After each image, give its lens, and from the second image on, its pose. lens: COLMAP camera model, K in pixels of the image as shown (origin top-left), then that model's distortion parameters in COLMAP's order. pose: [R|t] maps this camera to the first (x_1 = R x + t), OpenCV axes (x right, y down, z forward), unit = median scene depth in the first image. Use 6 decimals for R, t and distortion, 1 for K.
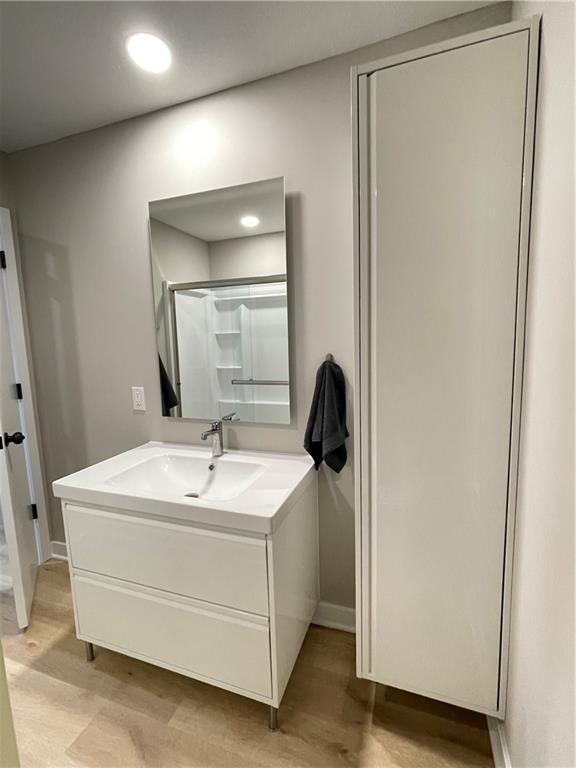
lens RADIAL K [[357.2, 0, 288.4], [0, 357.2, 384.5], [0, 0, 1]] dist [0.000129, -0.000001]
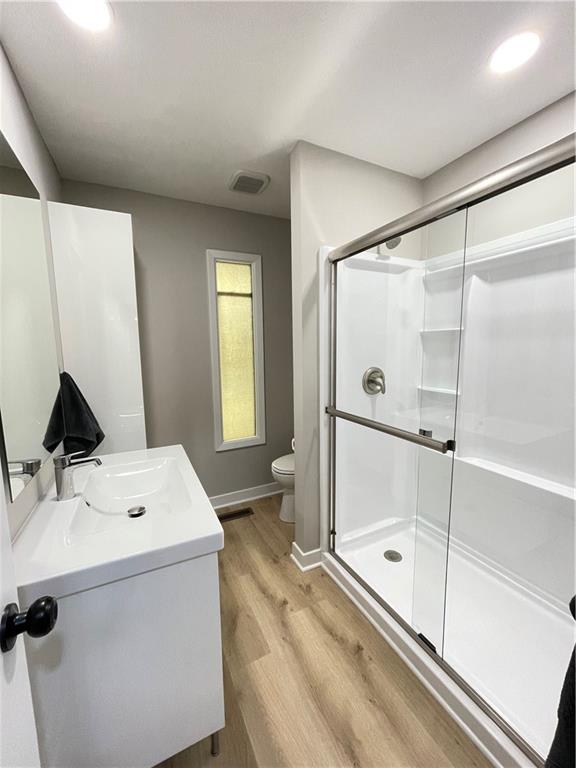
lens RADIAL K [[308.3, 0, 286.4], [0, 308.3, 384.4], [0, 0, 1]] dist [0.001867, 0.000072]
pose [[0.720261, 0.103280, -0.685972, 0.000313], [-0.091992, 0.994342, 0.053117, -0.062670], [0.687576, 0.024846, 0.725687, 0.479843]]
